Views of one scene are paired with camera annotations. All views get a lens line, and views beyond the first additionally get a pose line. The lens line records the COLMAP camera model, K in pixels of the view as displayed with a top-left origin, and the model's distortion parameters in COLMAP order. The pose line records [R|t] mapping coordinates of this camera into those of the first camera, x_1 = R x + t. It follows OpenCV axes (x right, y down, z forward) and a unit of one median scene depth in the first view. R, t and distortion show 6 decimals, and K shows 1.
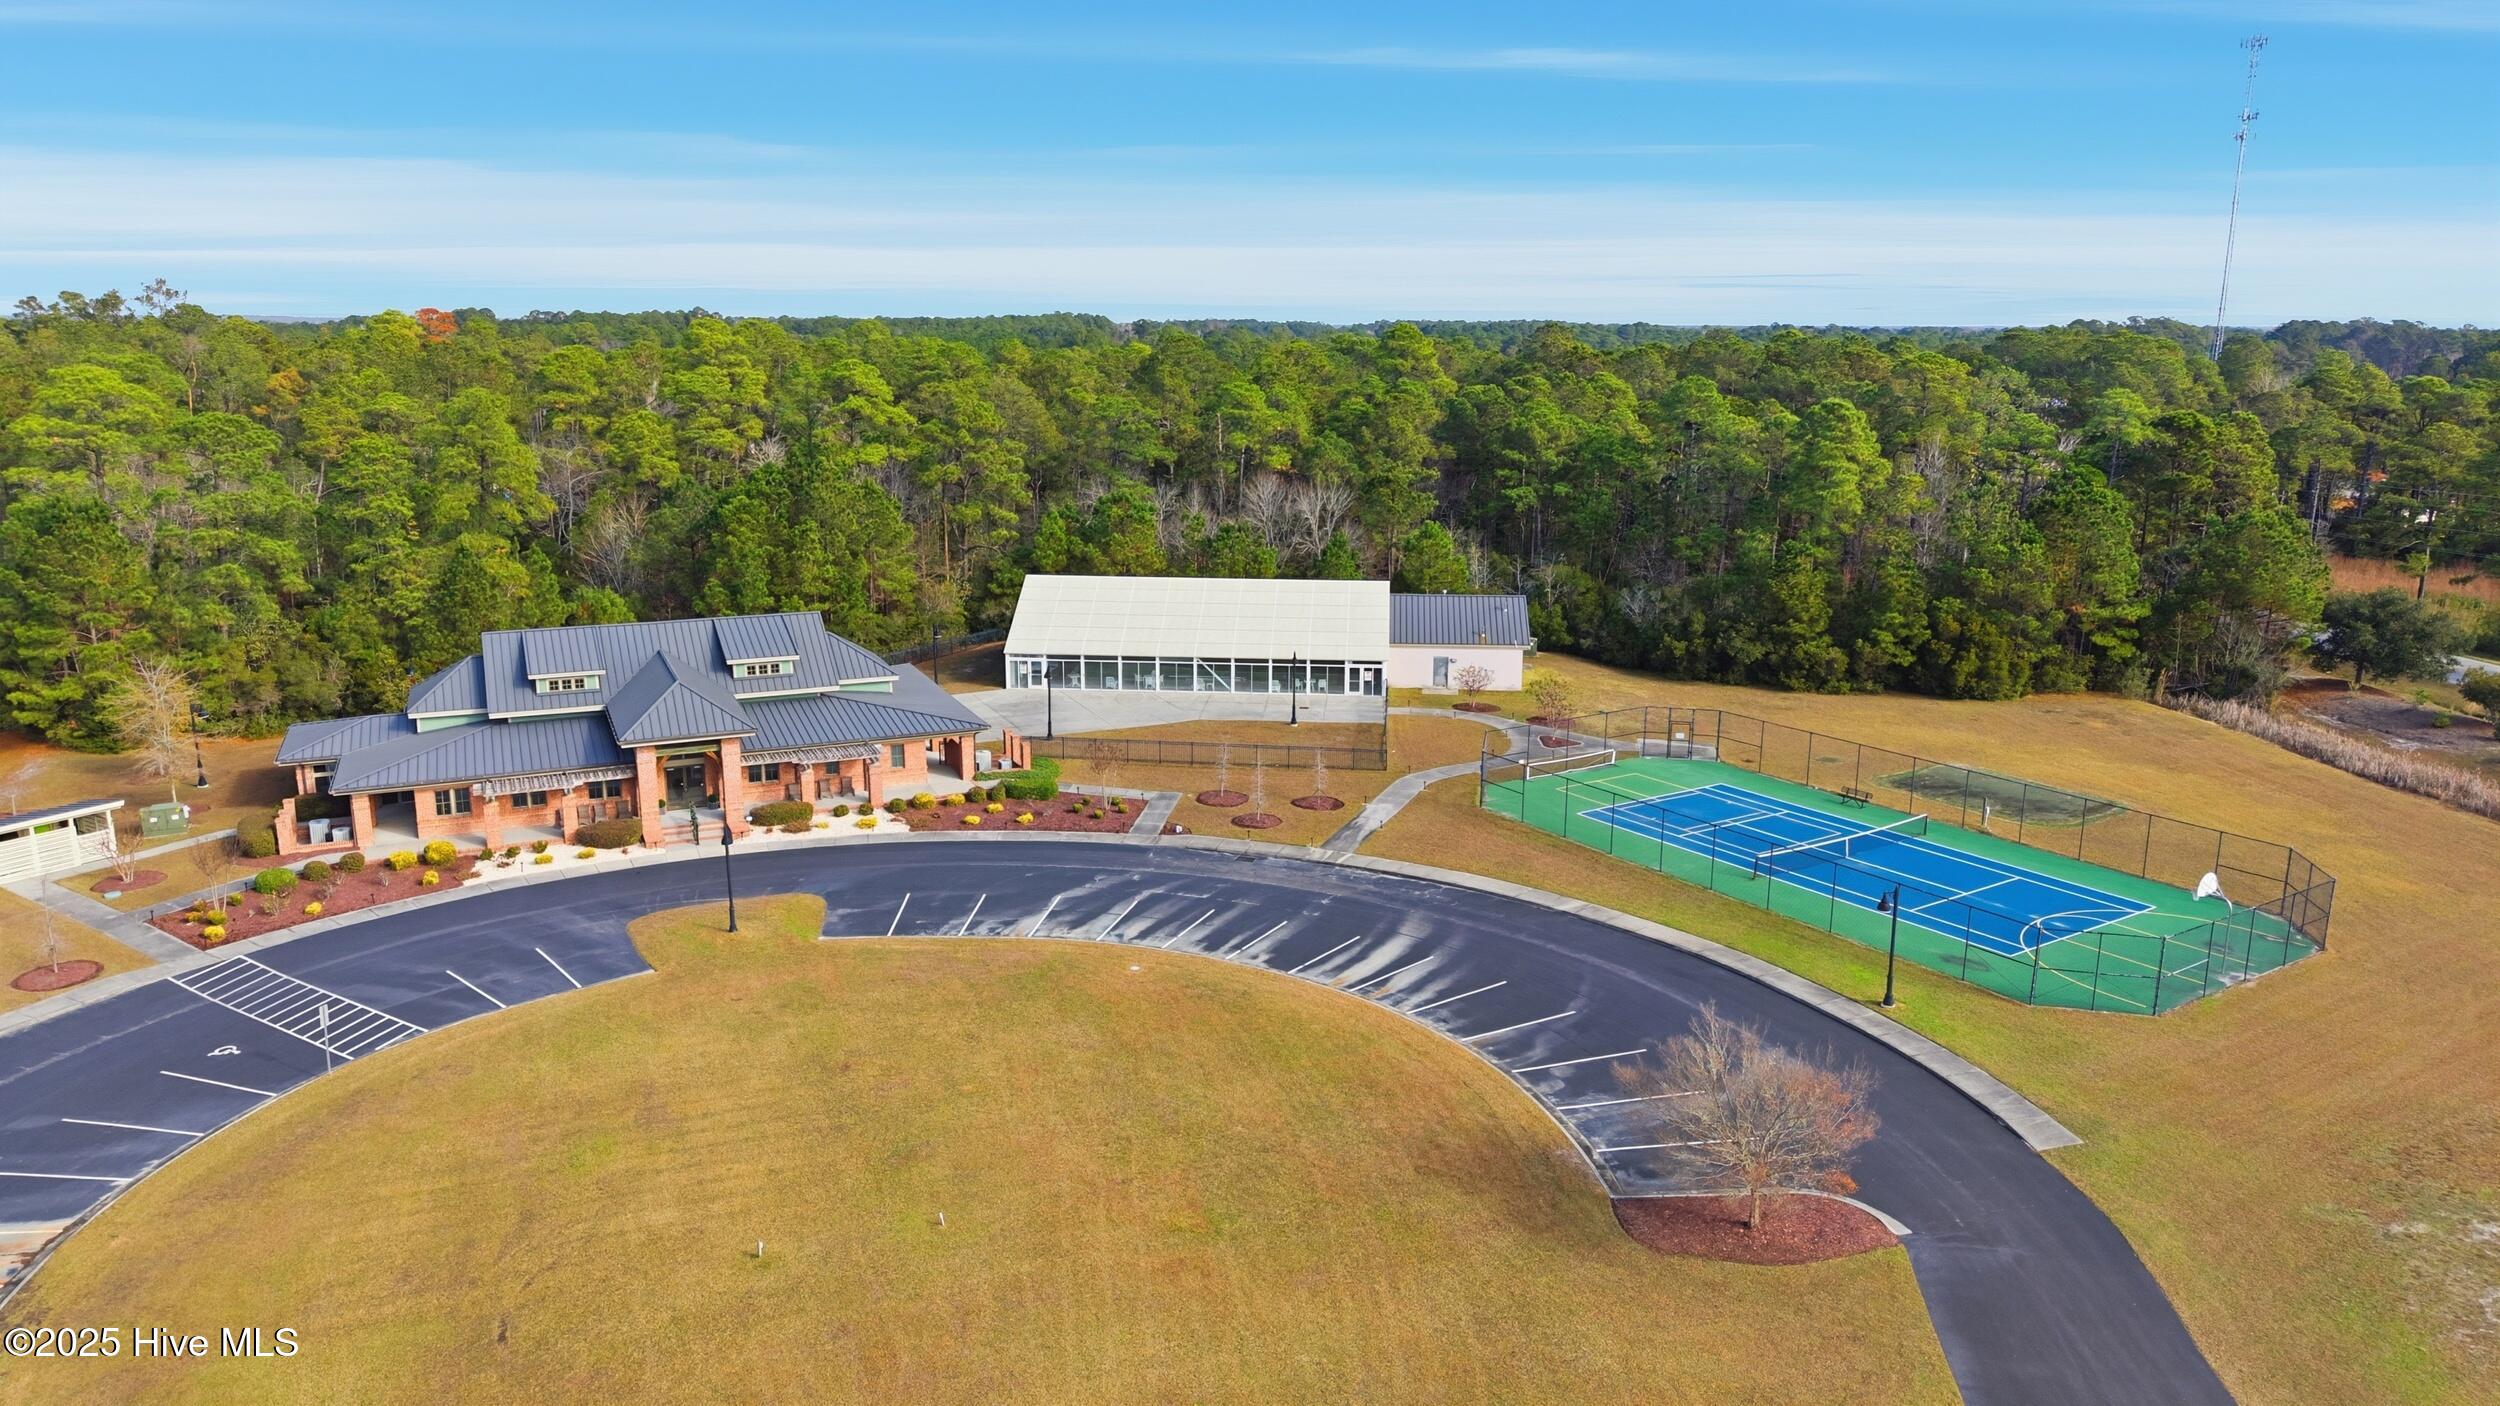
lens RADIAL K [[1667.3, 0, 1258.3], [0, 1667.3, 701.5], [0, 0, 1]] dist [0.064727, -0.093463]
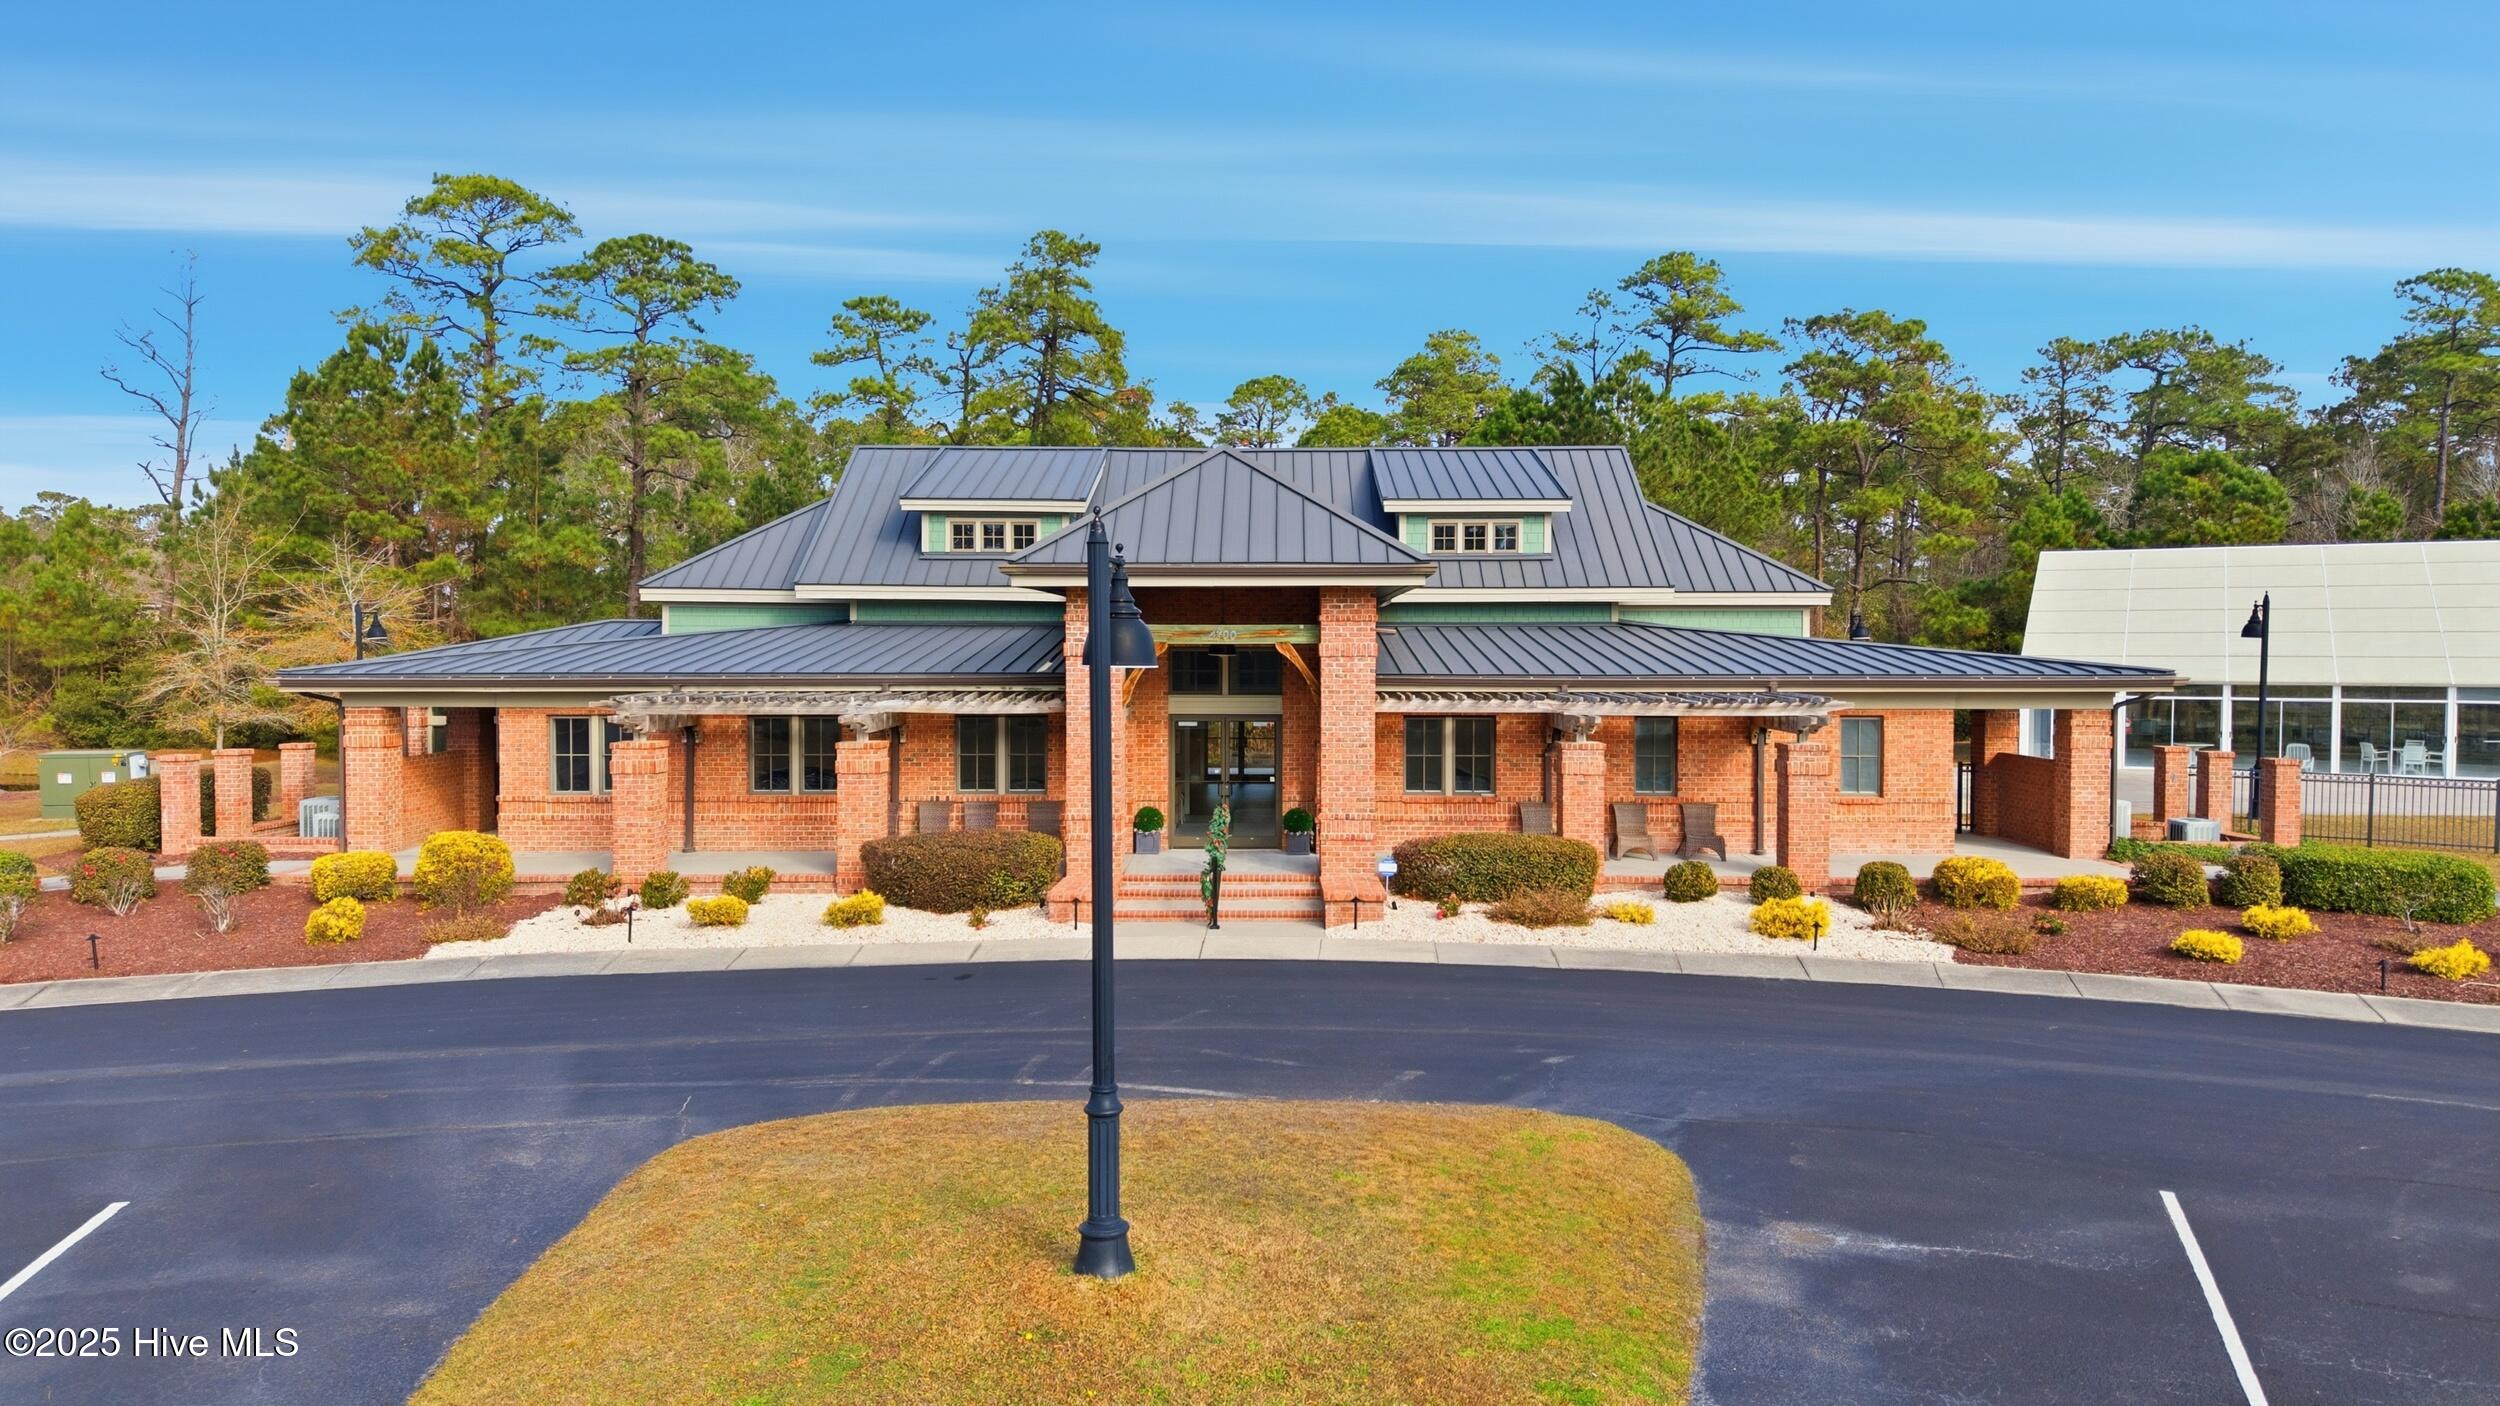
lens RADIAL K [[1667.3, 0, 1258.3], [0, 1667.3, 701.5], [0, 0, 1]] dist [0.064727, -0.093463]
pose [[0.906185, 0.010258, -0.422756, -0.173445], [-0.090759, 0.981128, -0.170737, 0.081096], [0.413026, 0.193088, 0.890015, 0.627252]]
